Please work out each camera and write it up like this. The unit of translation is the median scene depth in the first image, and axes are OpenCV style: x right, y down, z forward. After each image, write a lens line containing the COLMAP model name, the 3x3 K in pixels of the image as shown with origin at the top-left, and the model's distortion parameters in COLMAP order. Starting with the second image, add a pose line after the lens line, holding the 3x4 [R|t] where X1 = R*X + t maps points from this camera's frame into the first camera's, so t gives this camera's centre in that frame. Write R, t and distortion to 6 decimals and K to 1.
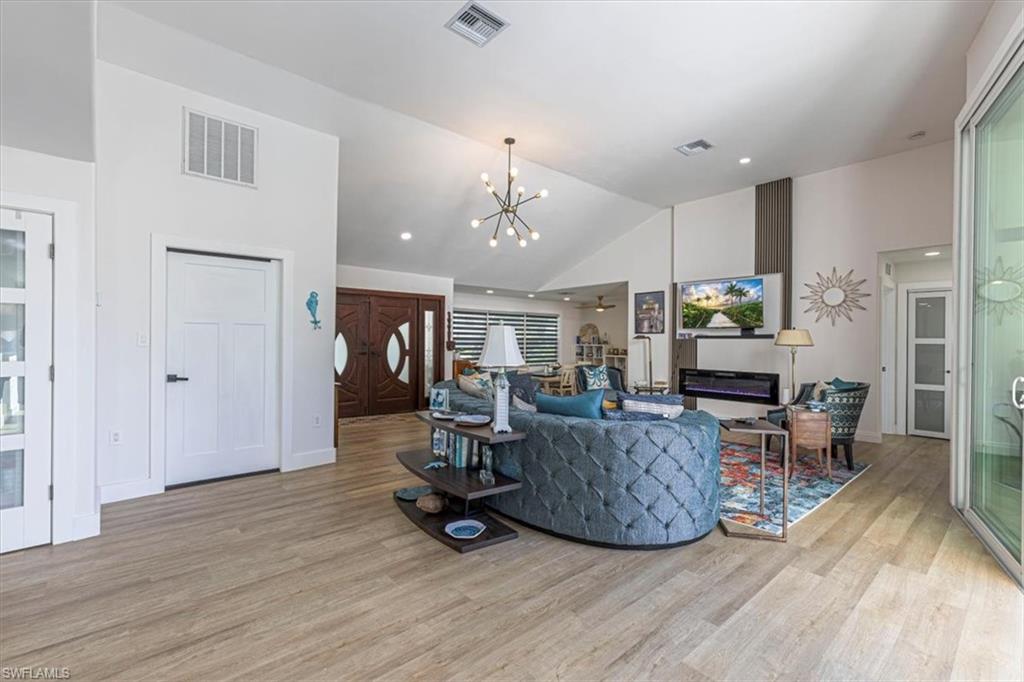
lens RADIAL K [[457.9, 0, 514.9], [0, 457.9, 340.4], [0, 0, 1]] dist [0.008025, -0.000681]
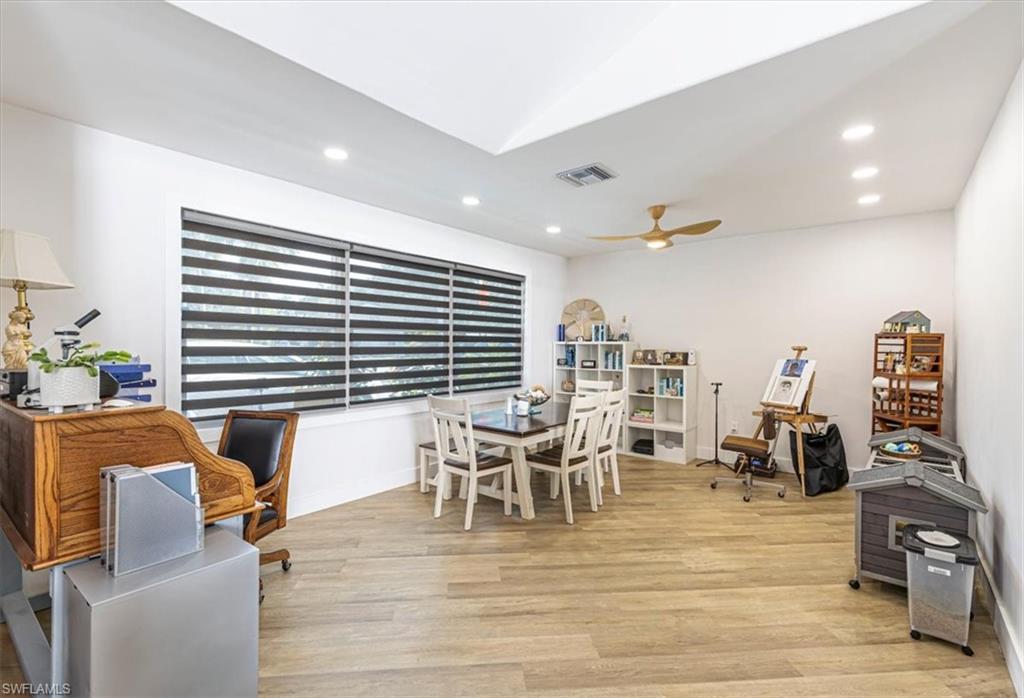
lens RADIAL K [[465.4, 0, 512.0], [0, 465.4, 349.0], [0, 0, 1]] dist [0.000267, 0.000008]
pose [[0.985250, -0.003227, 0.171088, 0.007464], [0.002242, 0.999980, 0.005952, 0.025455], [-0.171104, -0.005480, 0.985238, 1.032928]]
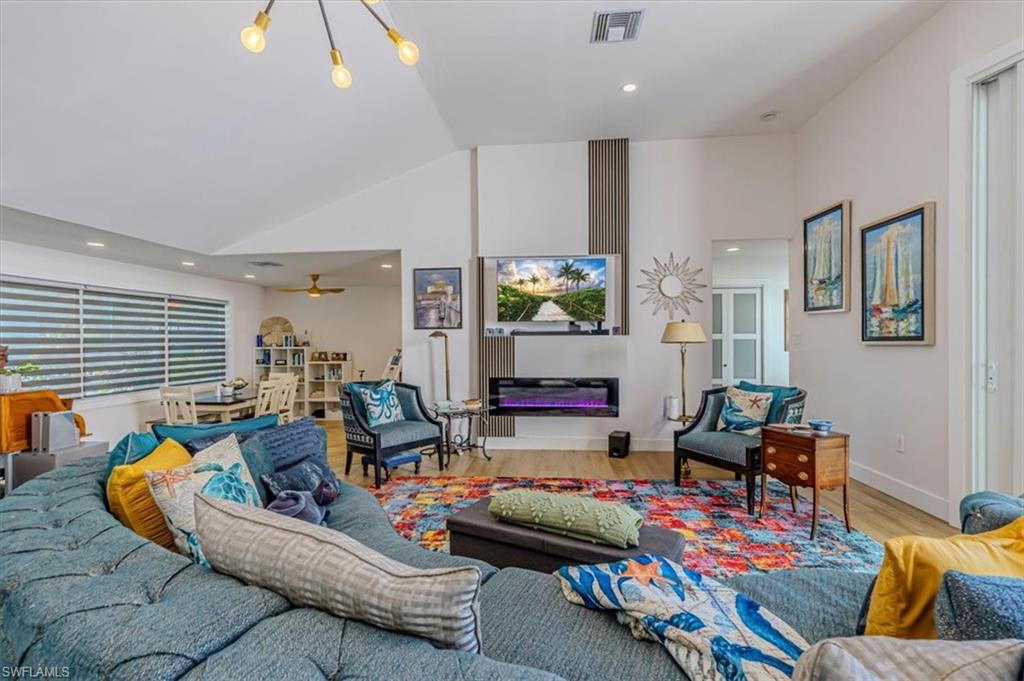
lens RADIAL K [[457.9, 0, 514.9], [0, 457.9, 339.9], [0, 0, 1]] dist [0.008025, -0.000681]
pose [[0.724656, -0.010433, 0.689031, -0.106928], [0.011532, 0.999929, 0.003012, 0.000369], [-0.689014, 0.005764, 0.724725, 0.491548]]
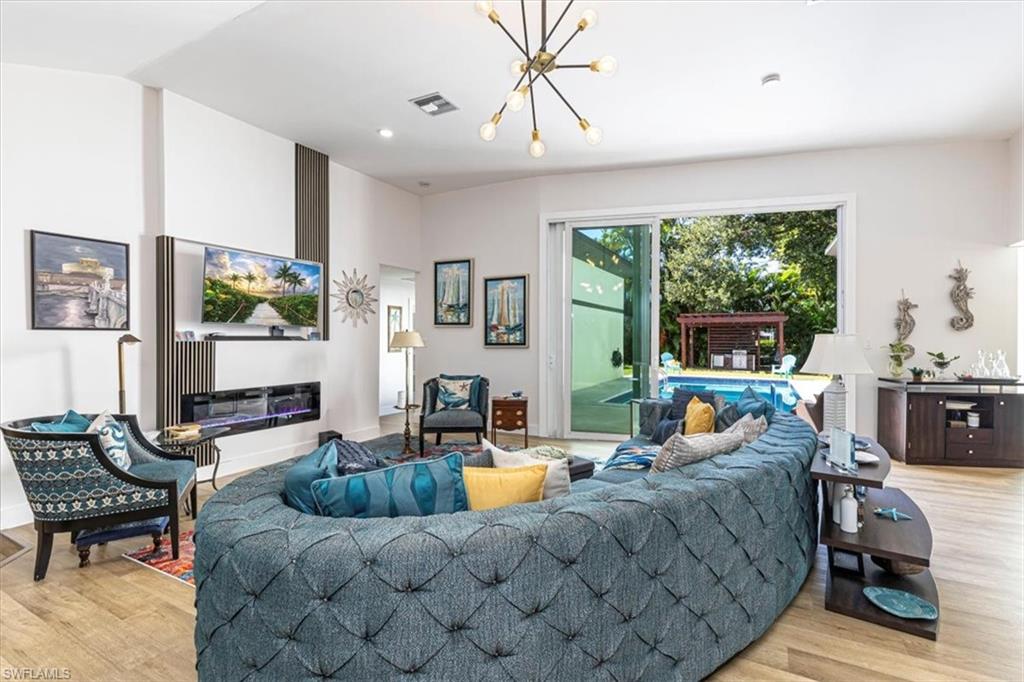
lens RADIAL K [[457.9, 0, 514.9], [0, 457.9, 340.4], [0, 0, 1]] dist [0.008025, -0.000681]
pose [[-0.344018, -0.008546, 0.938924, -0.315091], [-0.000288, 0.999959, 0.008996, -0.010424], [-0.938963, 0.002824, -0.344007, 0.871921]]
